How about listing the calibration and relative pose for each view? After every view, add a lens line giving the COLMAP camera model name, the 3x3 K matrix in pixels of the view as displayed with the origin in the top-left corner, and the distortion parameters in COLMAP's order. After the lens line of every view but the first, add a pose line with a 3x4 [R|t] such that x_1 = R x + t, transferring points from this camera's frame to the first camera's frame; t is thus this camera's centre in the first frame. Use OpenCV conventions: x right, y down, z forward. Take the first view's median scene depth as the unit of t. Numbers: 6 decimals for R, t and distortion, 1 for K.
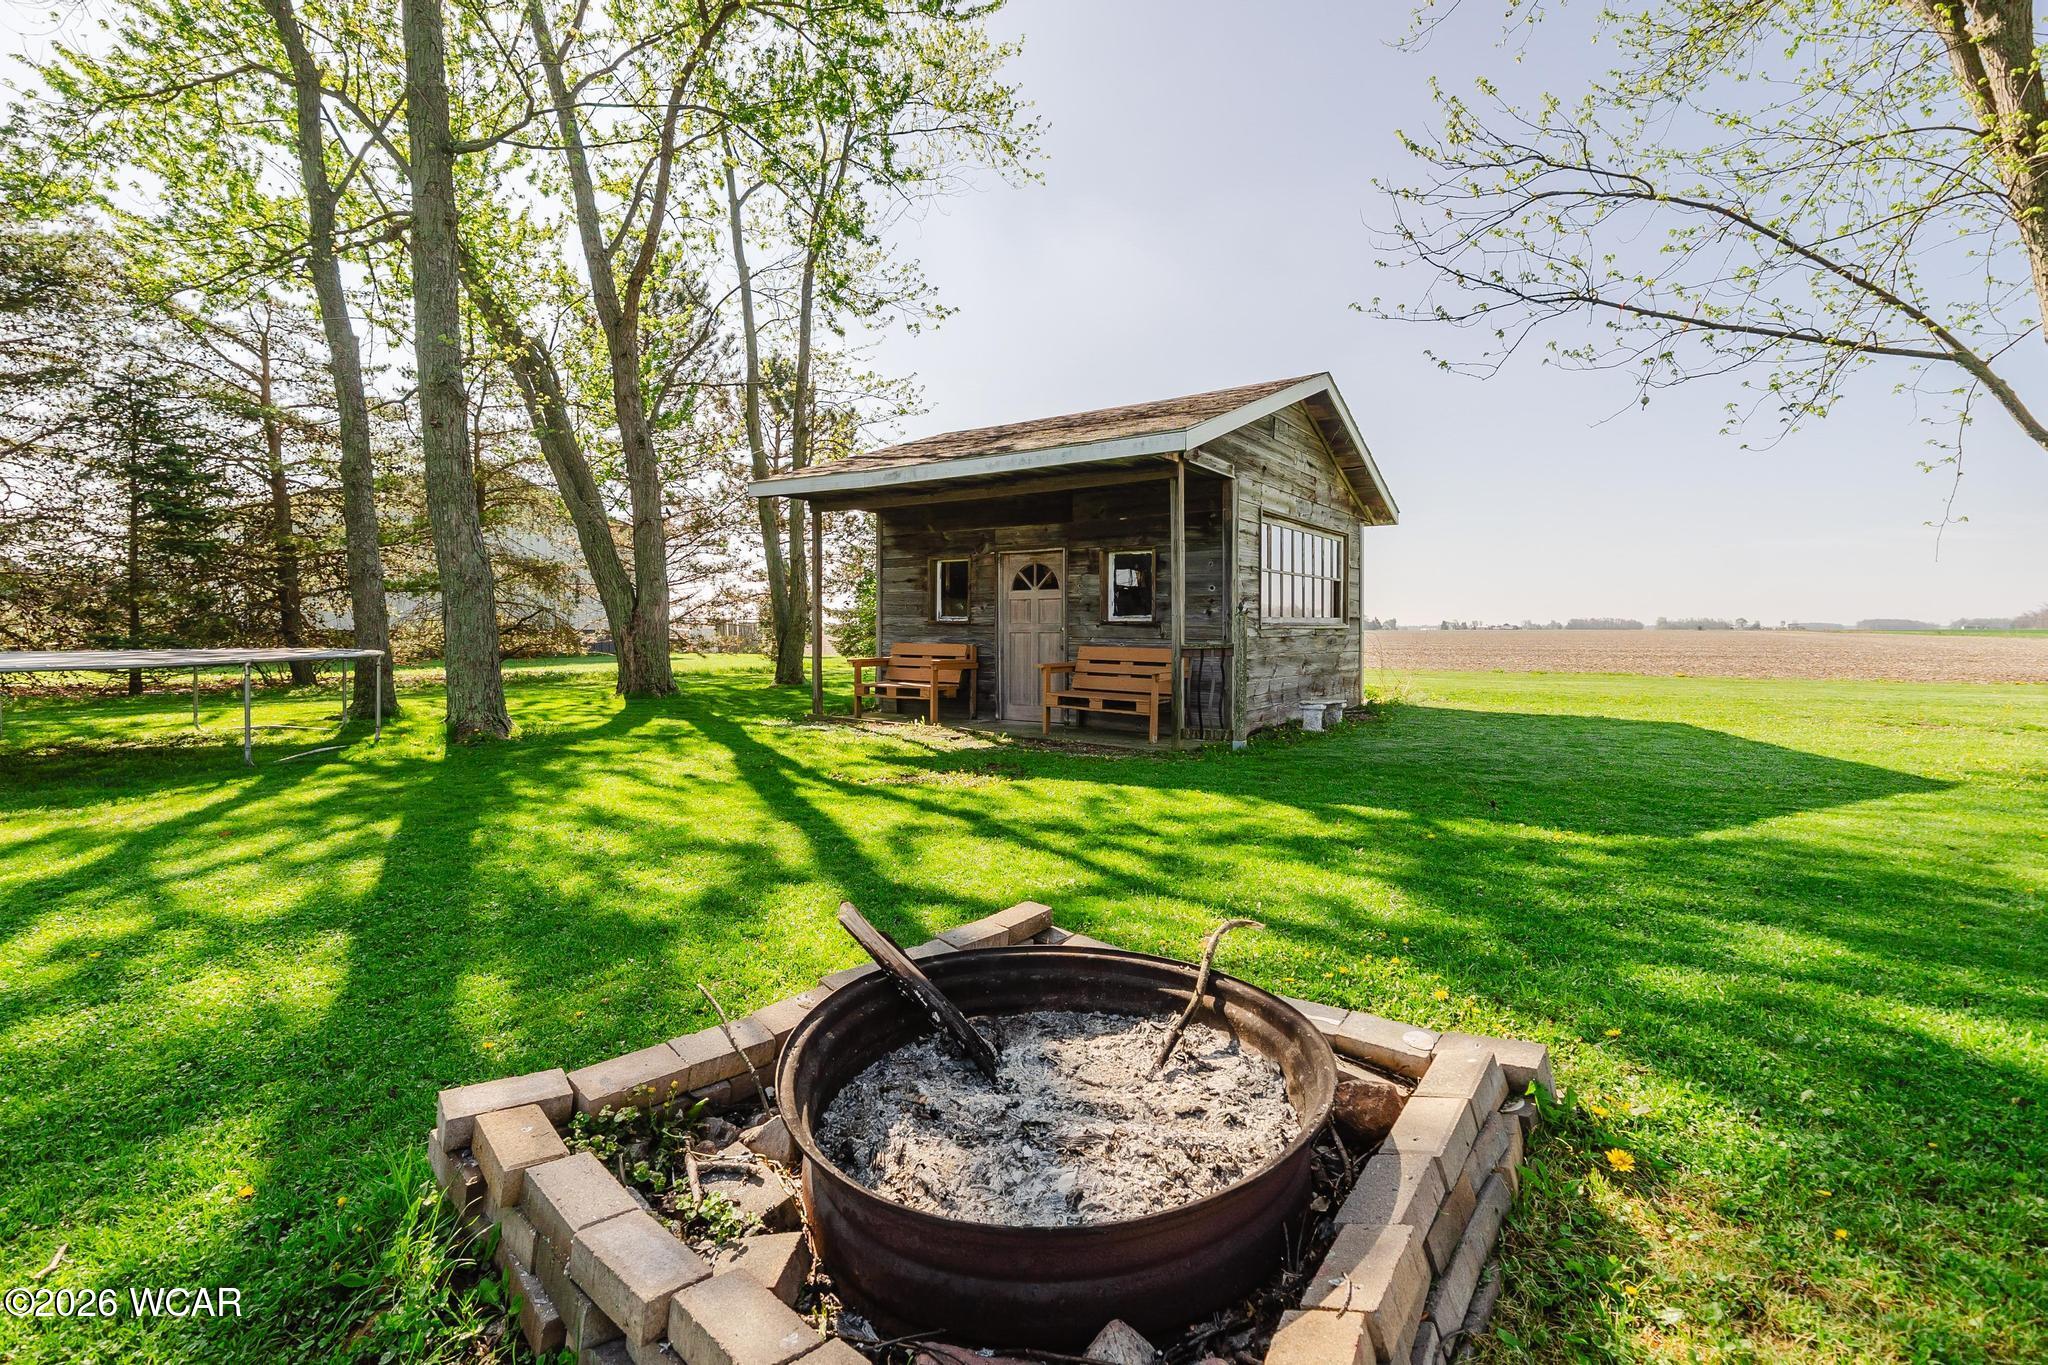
lens RADIAL K [[940.4, 0, 1029.4], [0, 940.4, 640.1], [0, 0, 1]] dist [0.000463, 0.000031]
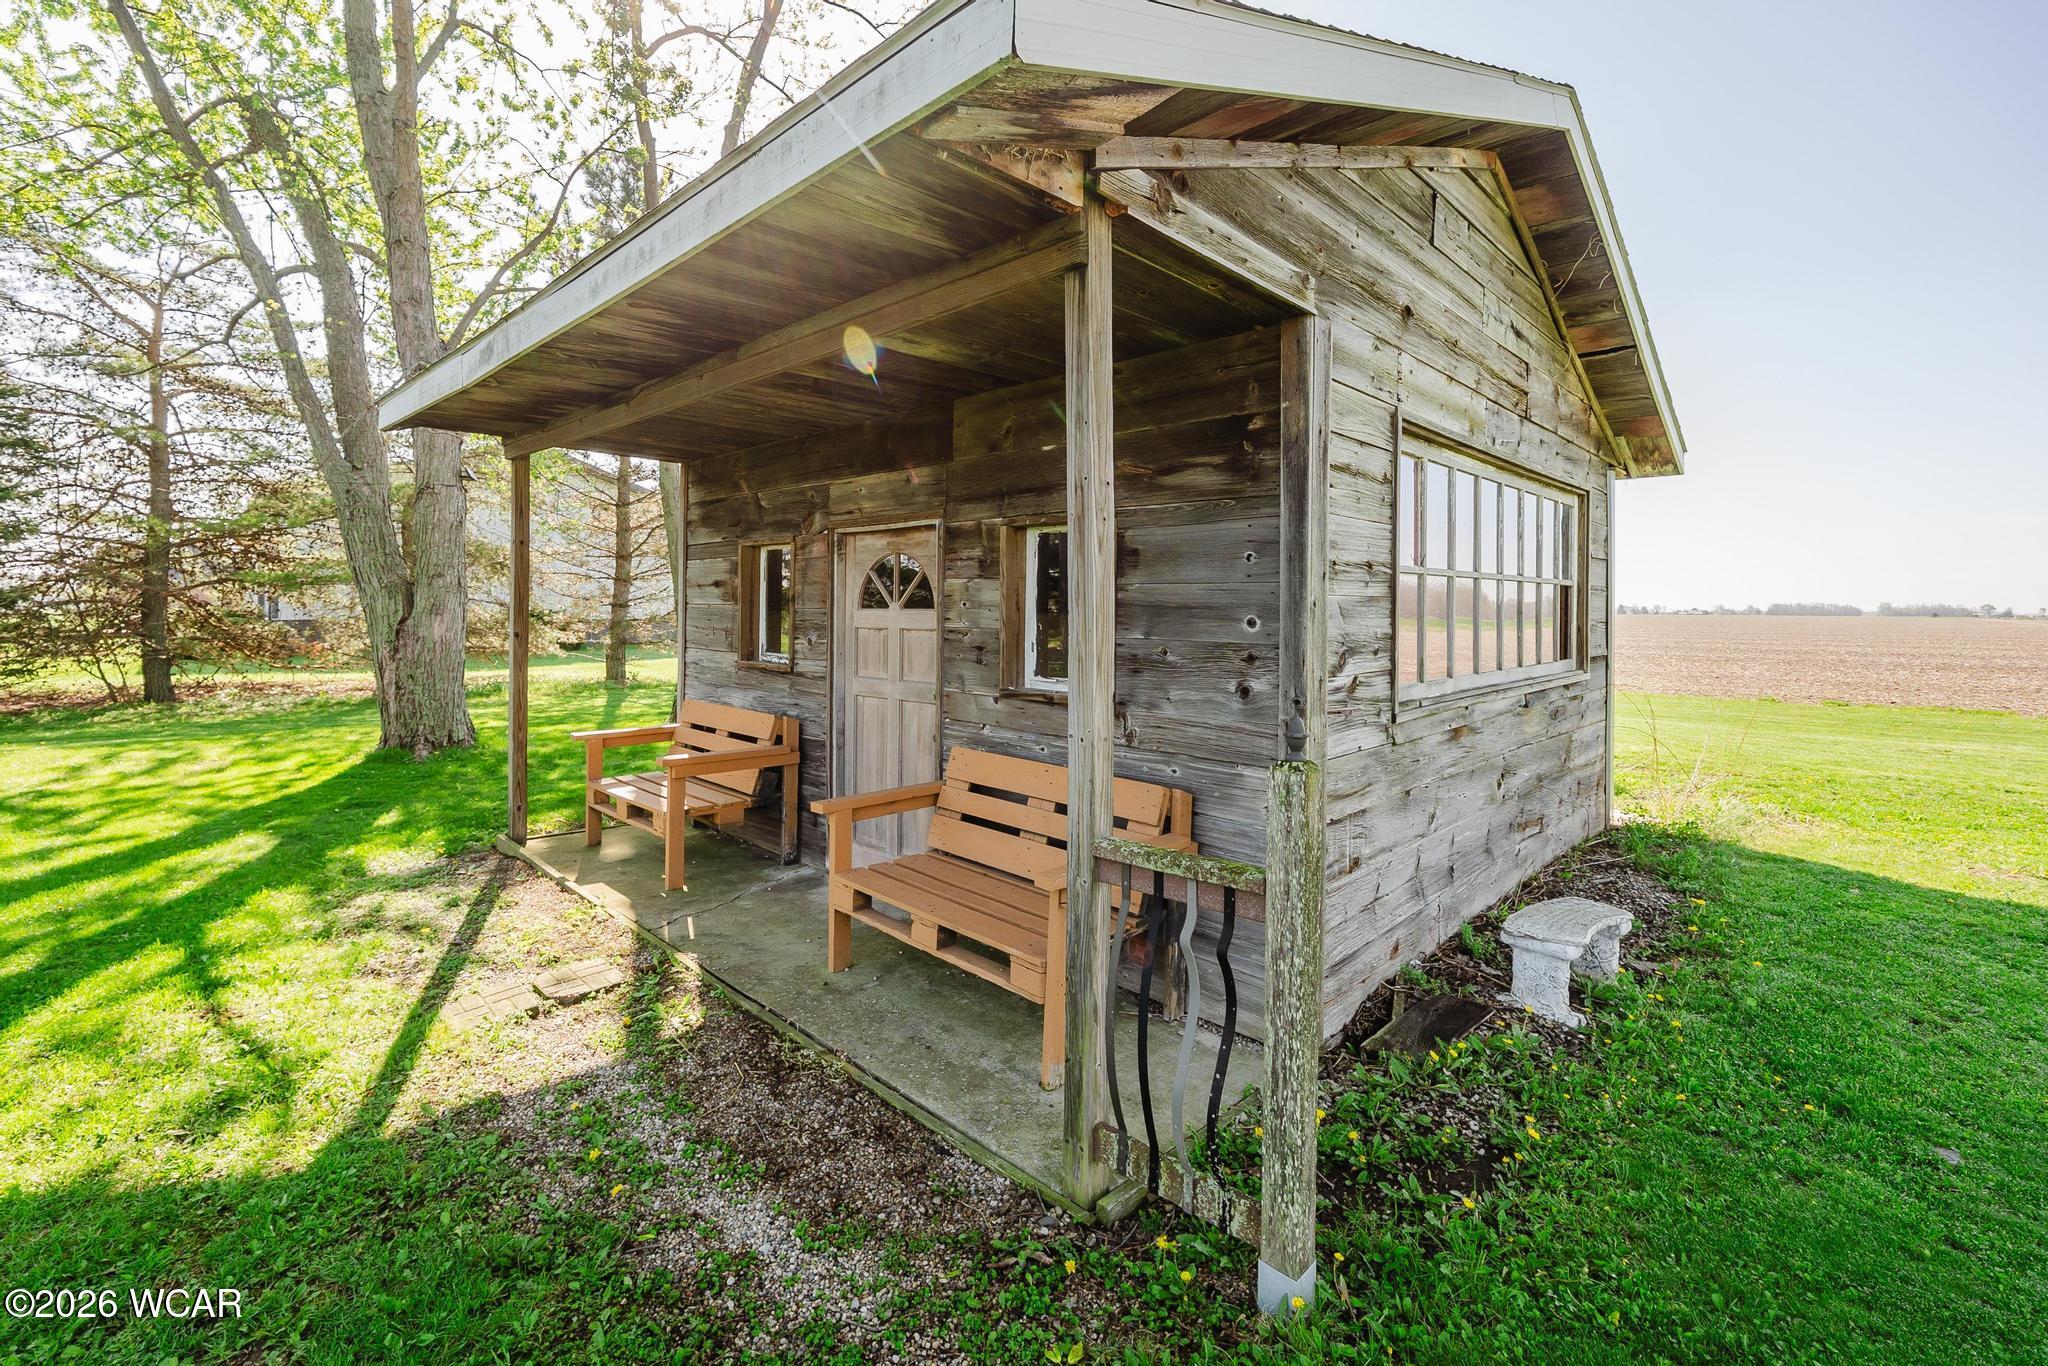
lens RADIAL K [[897.3, 0, 1016.5], [0, 897.3, 605.3], [0, 0, 1]] dist [-0.009059, -0.000175]
pose [[0.984467, 0.007751, -0.175399, 0.144000], [-0.010269, 0.999857, -0.013455, -0.049493], [0.175270, 0.015047, 0.984405, 0.559044]]
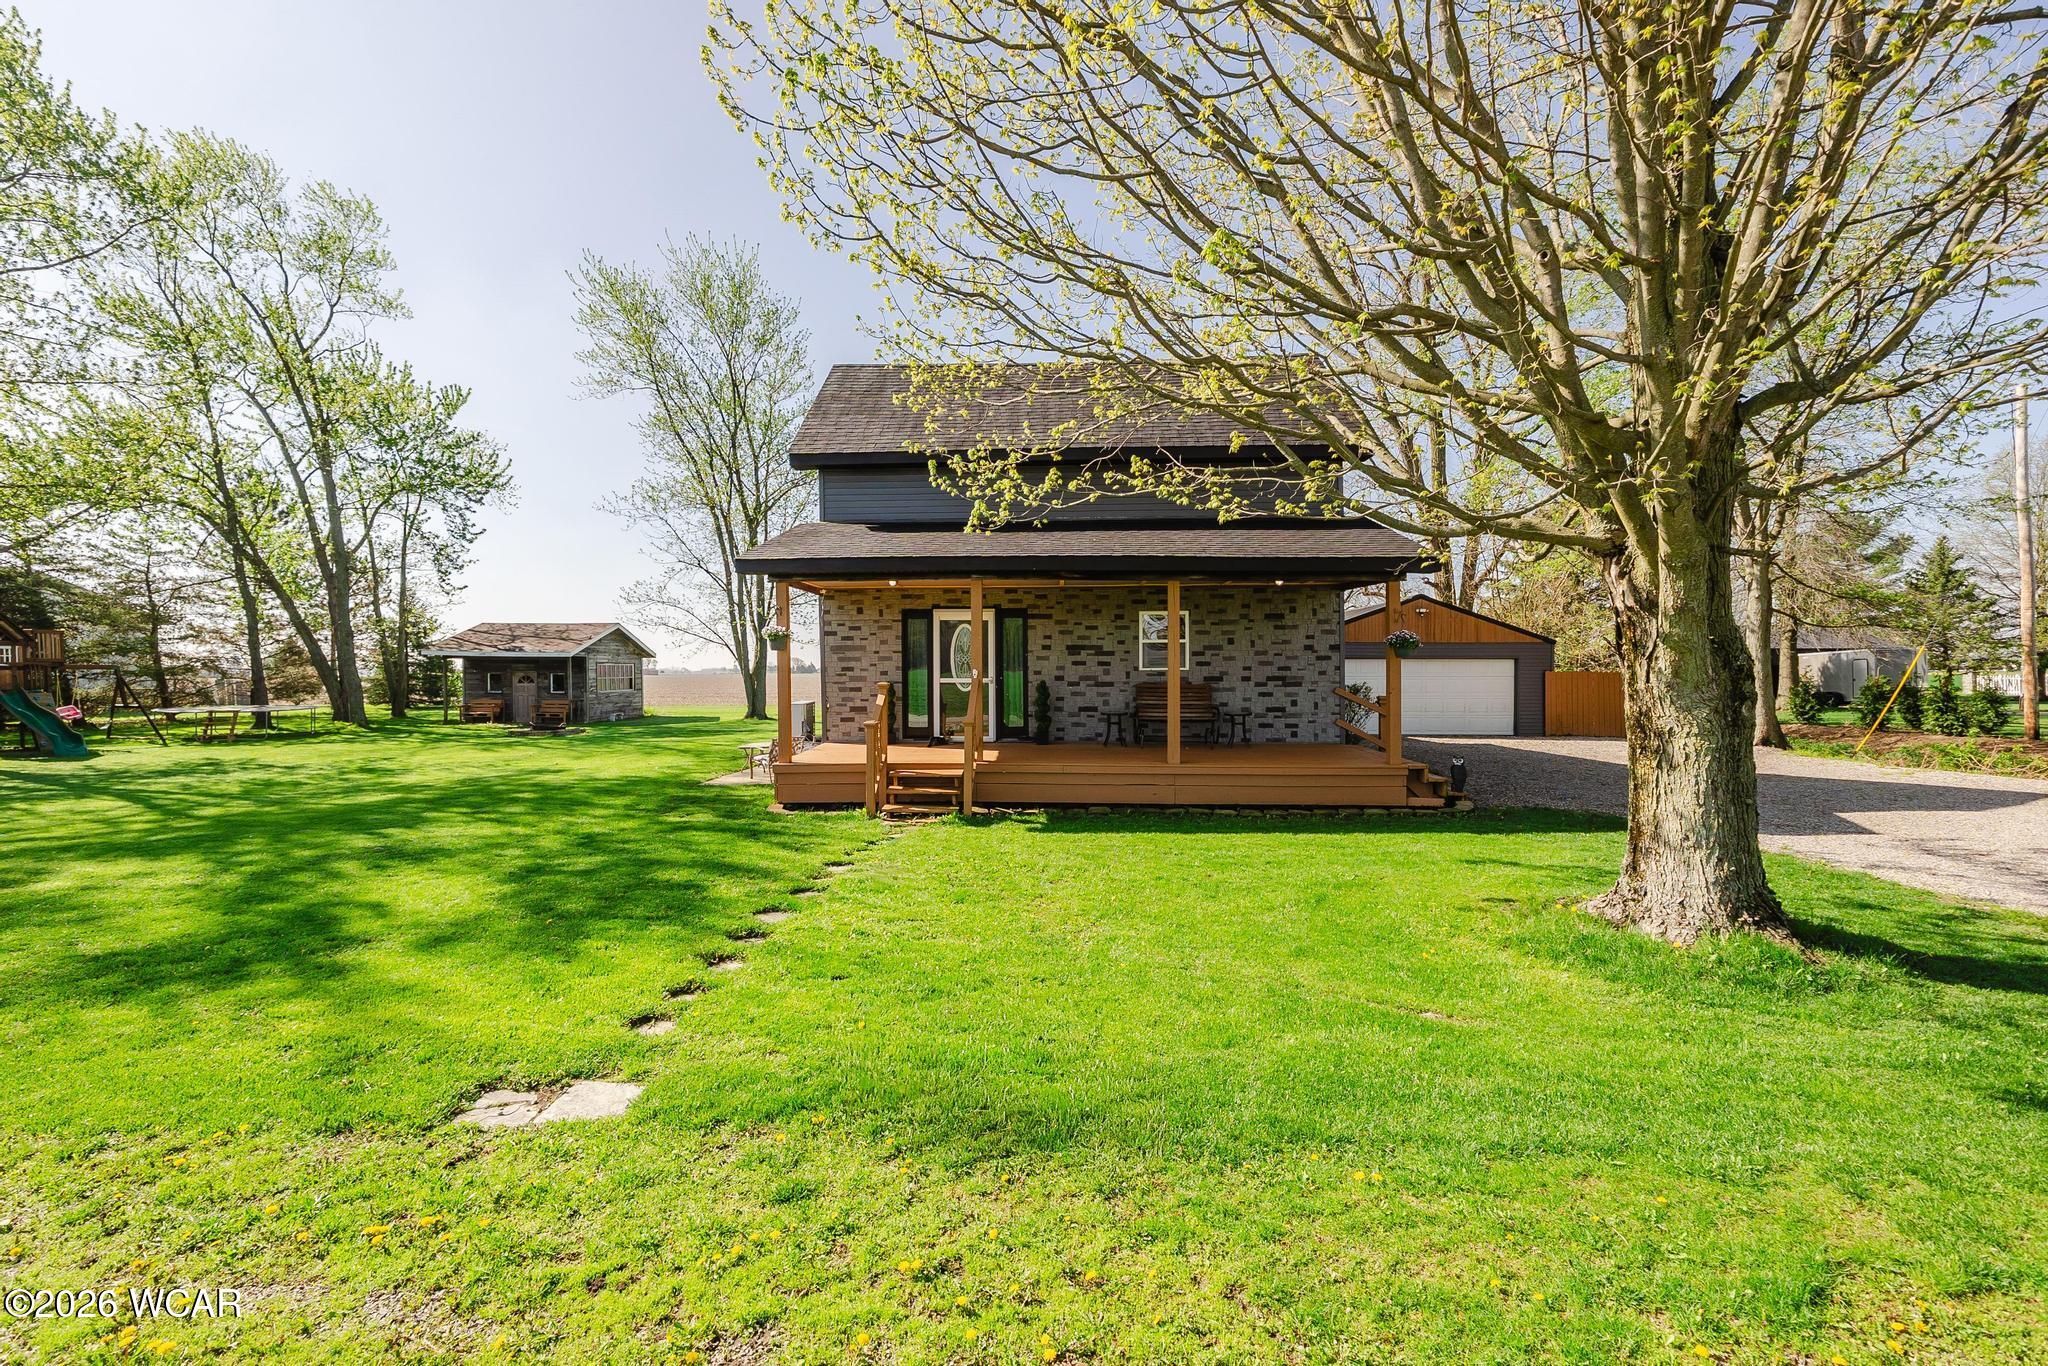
lens RADIAL K [[868.7, 0, 1024.0], [0, 868.7, 683.0], [0, 0, 1]] dist [-0.000435, -0.000027]
pose [[0.852281, -0.003729, 0.523071, -0.113498], [0.009458, 0.999921, -0.008282, -0.013050], [-0.522999, 0.012005, 0.852249, -2.632511]]
